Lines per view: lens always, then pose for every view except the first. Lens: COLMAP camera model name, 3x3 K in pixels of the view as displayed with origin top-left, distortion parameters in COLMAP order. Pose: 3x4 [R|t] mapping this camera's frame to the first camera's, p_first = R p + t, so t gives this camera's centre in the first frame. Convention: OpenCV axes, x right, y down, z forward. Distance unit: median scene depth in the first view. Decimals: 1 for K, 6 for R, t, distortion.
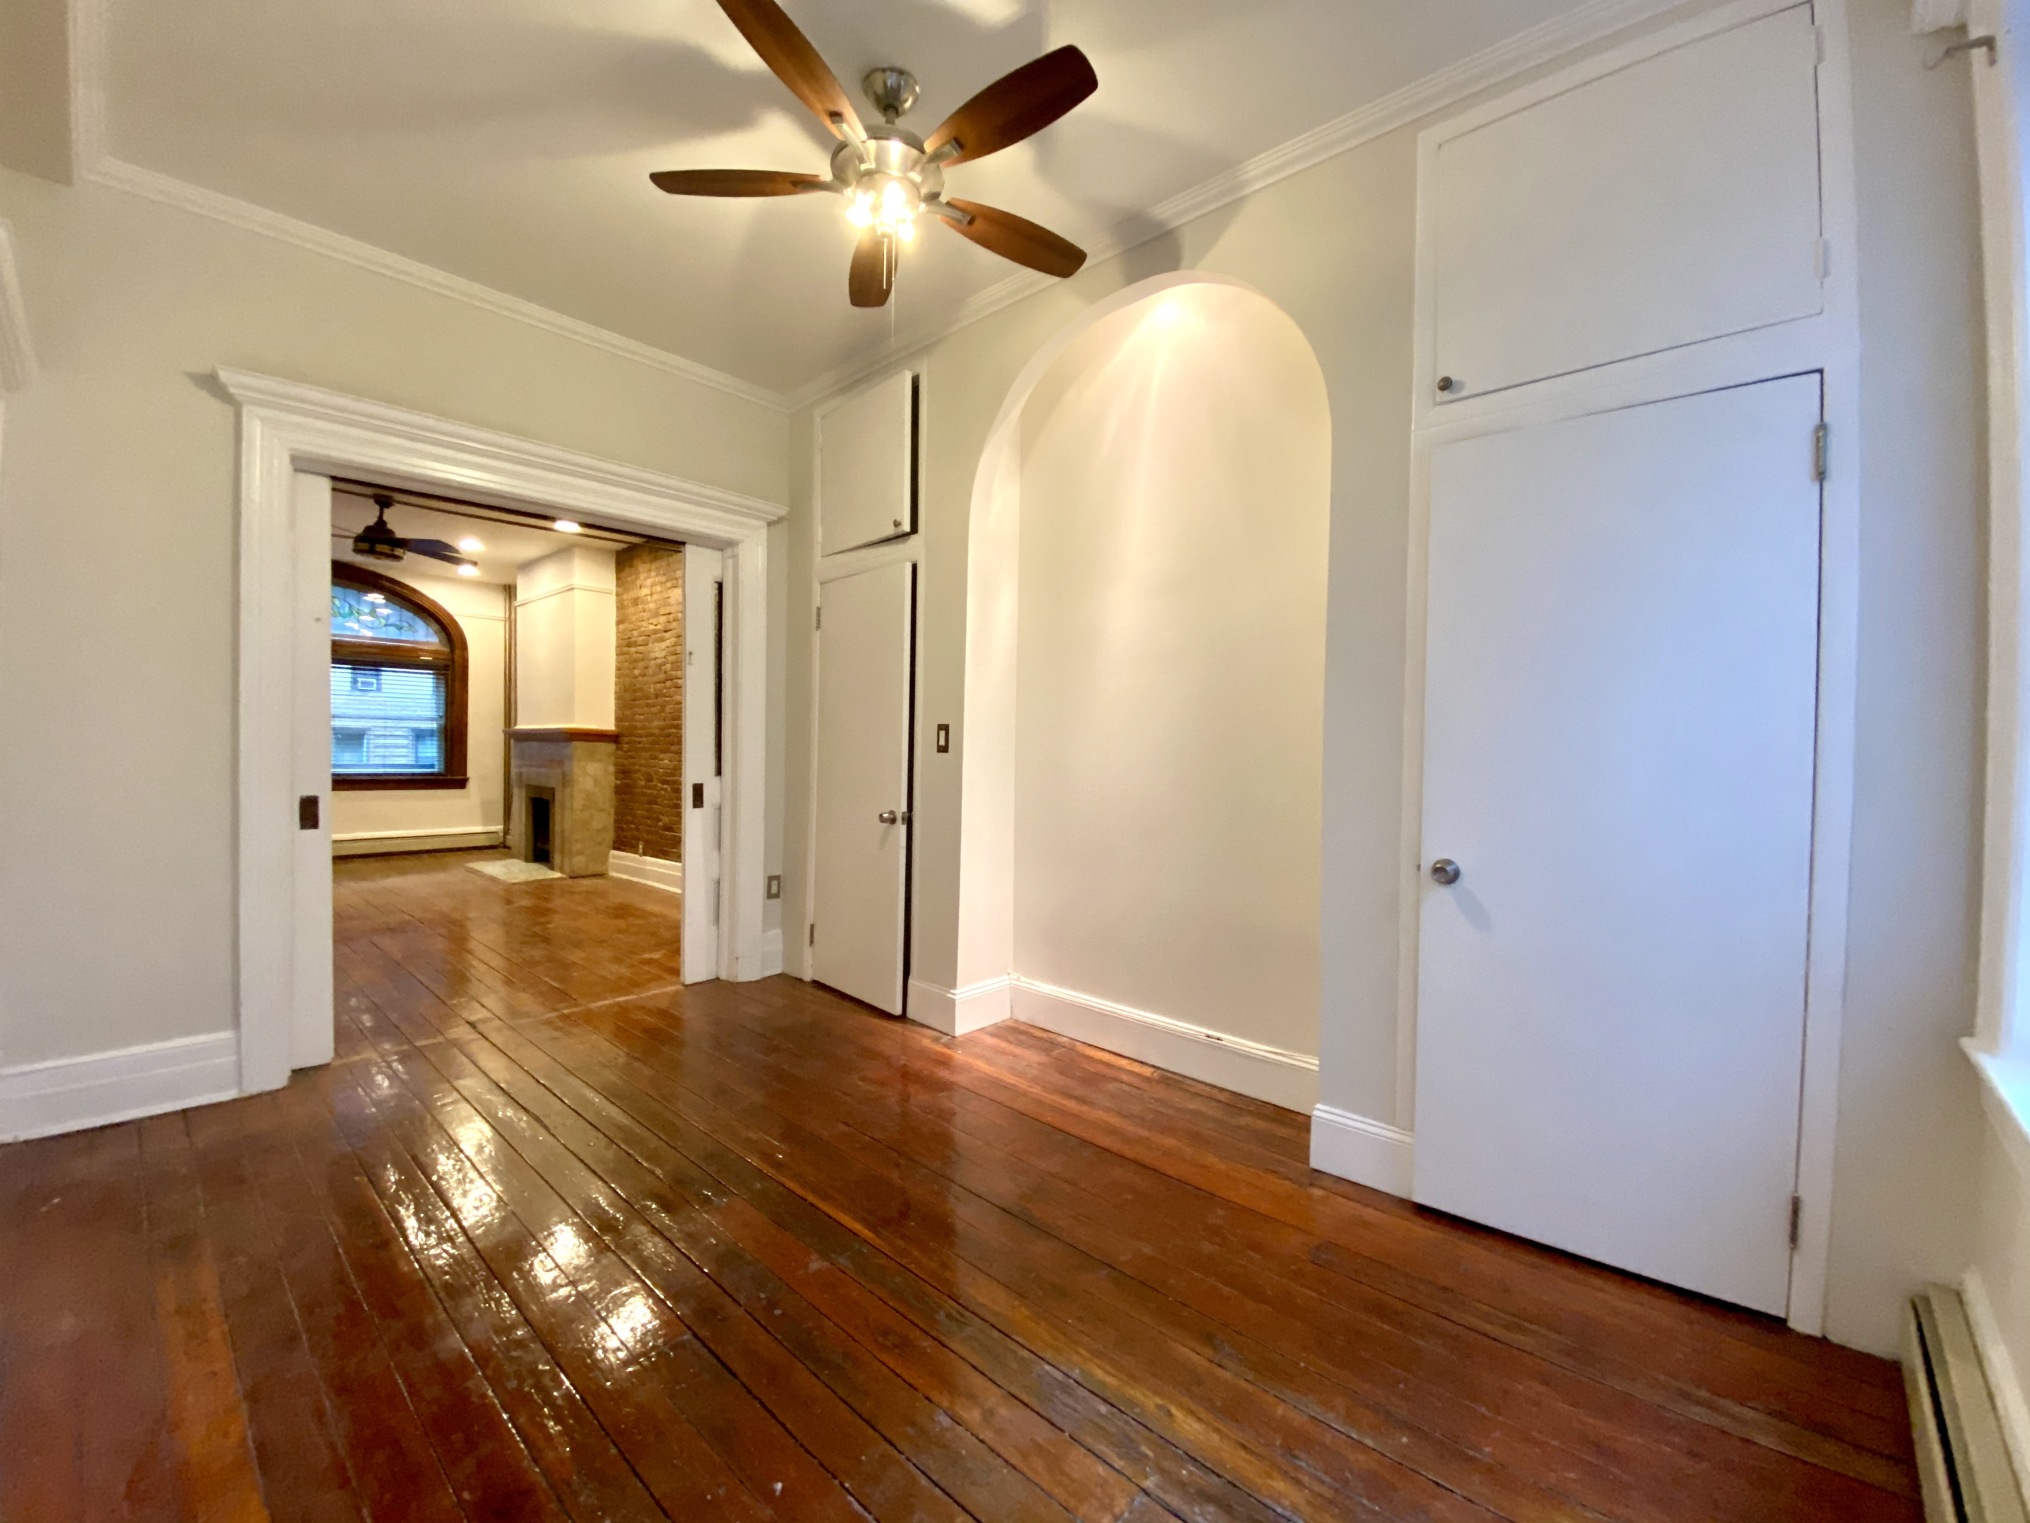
lens RADIAL K [[840.5, 0, 1010.4], [0, 840.5, 762.6], [0, 0, 1]] dist [-0.003402, -0.000347]
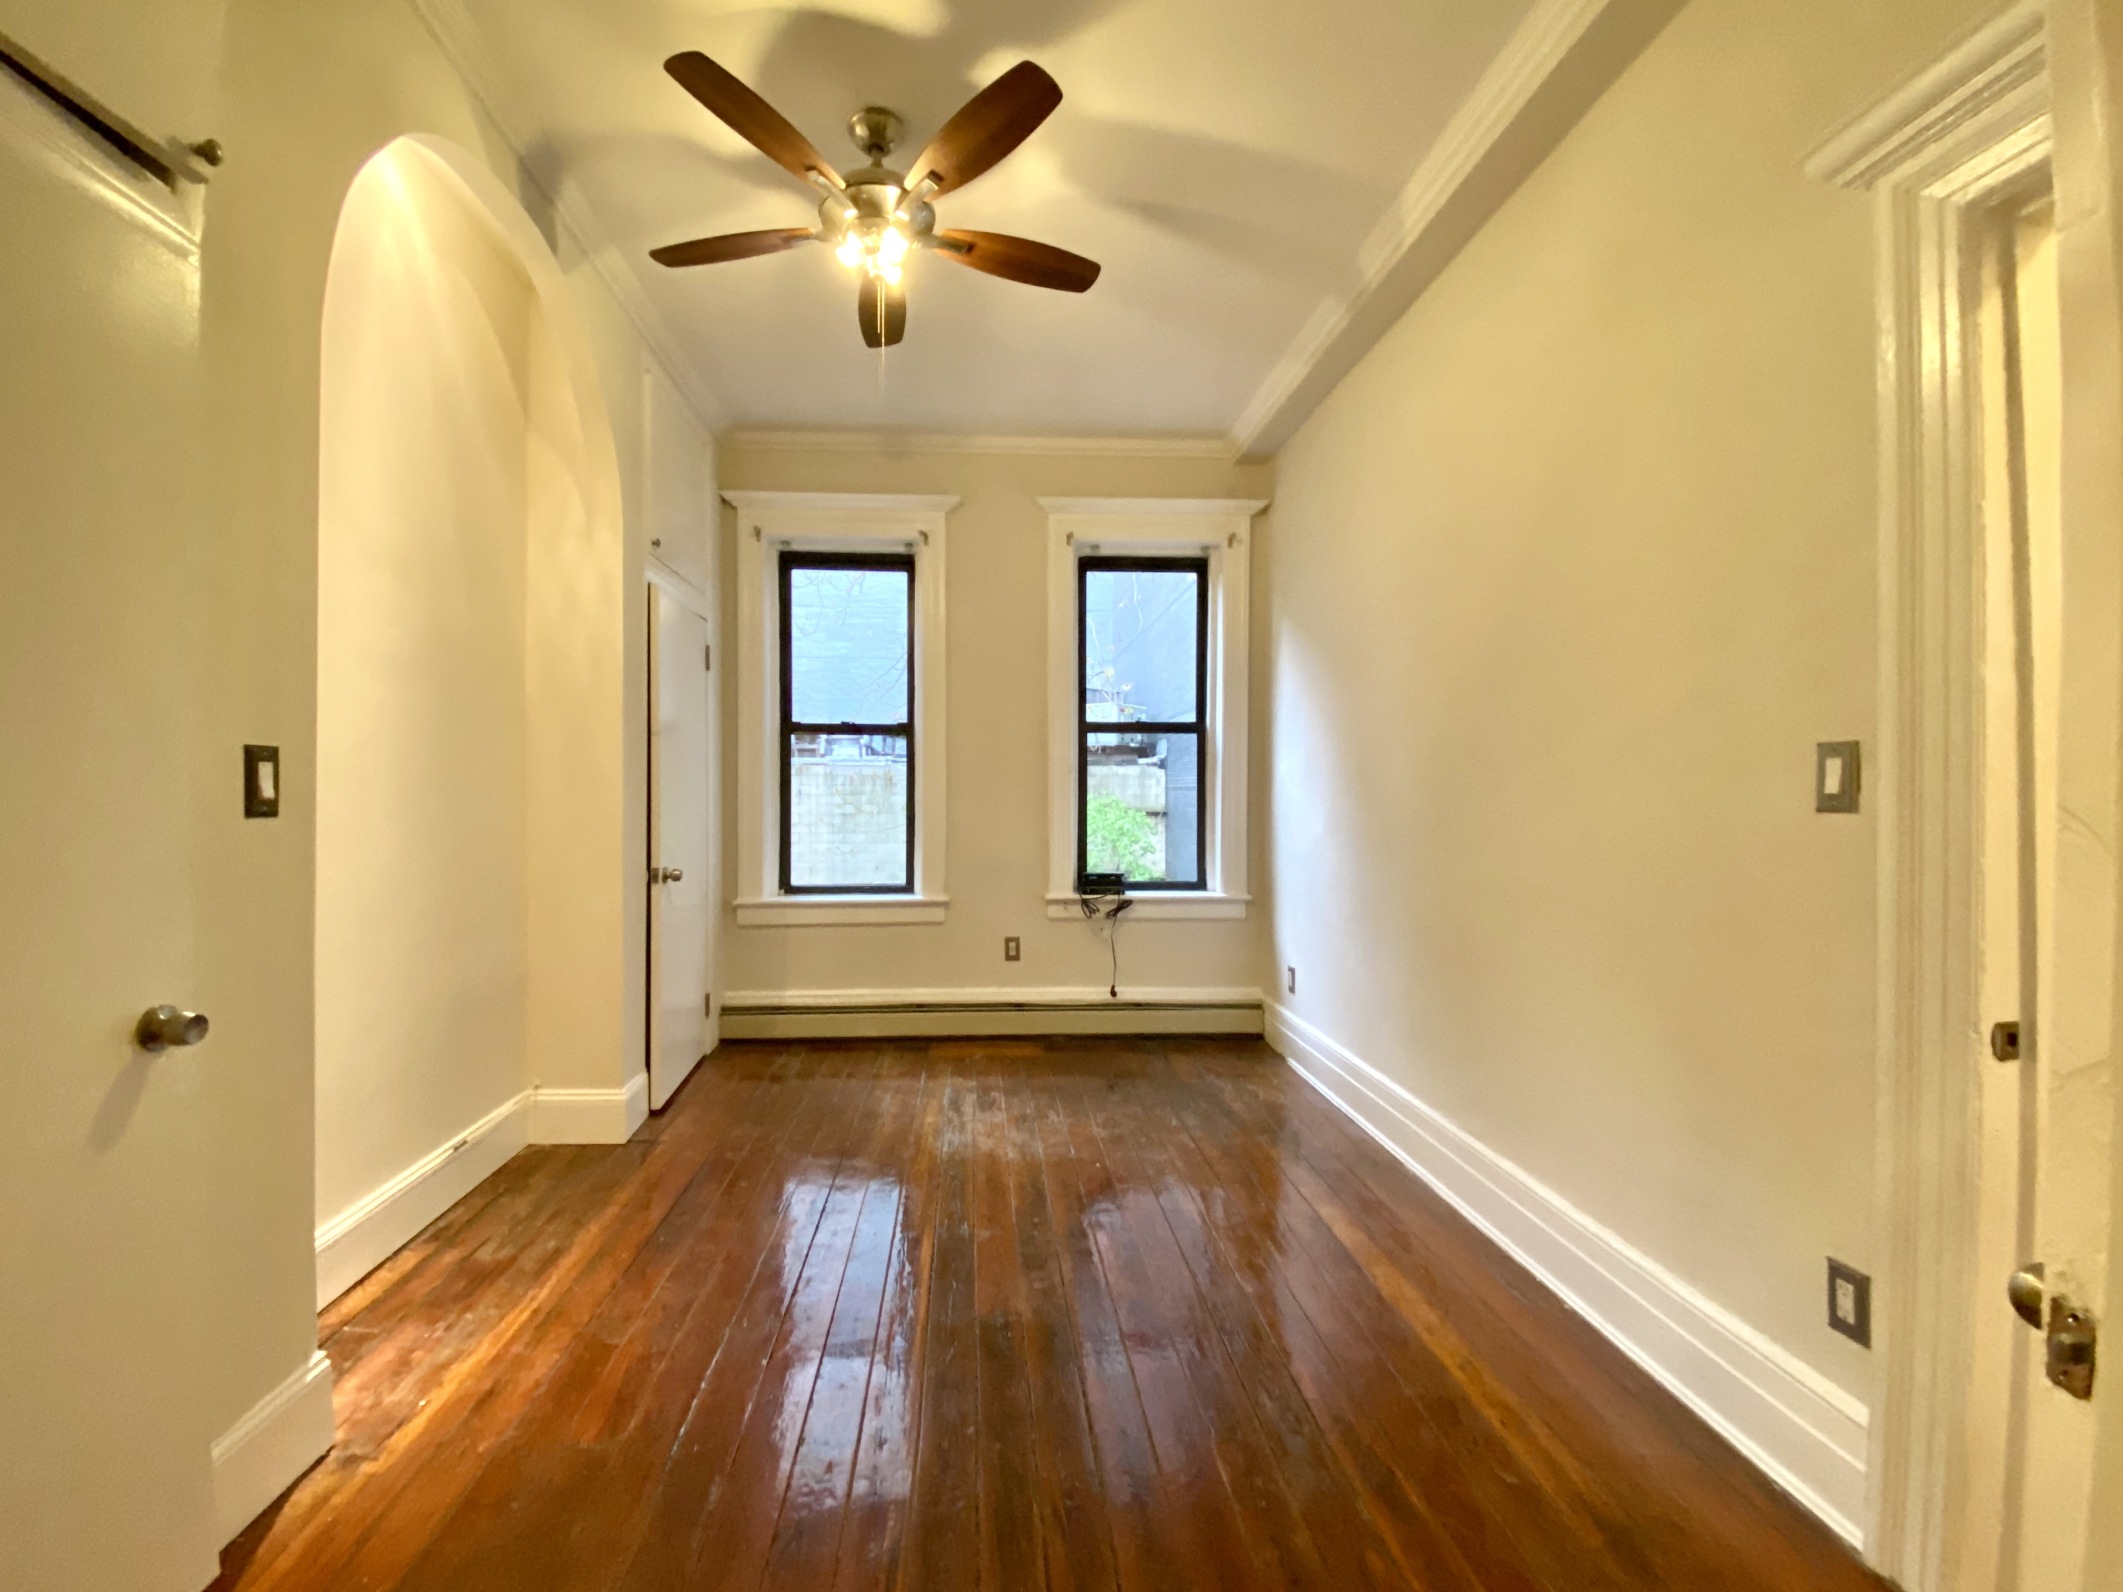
lens RADIAL K [[879.1, 0, 1055.8], [0, 879.1, 789.3], [0, 0, 1]] dist [-0.003402, -0.000347]
pose [[-0.740158, -0.018940, 0.672166, -0.750868], [-0.000836, 0.999628, 0.027247, -0.042094], [-0.672432, 0.019605, -0.739899, 1.227850]]
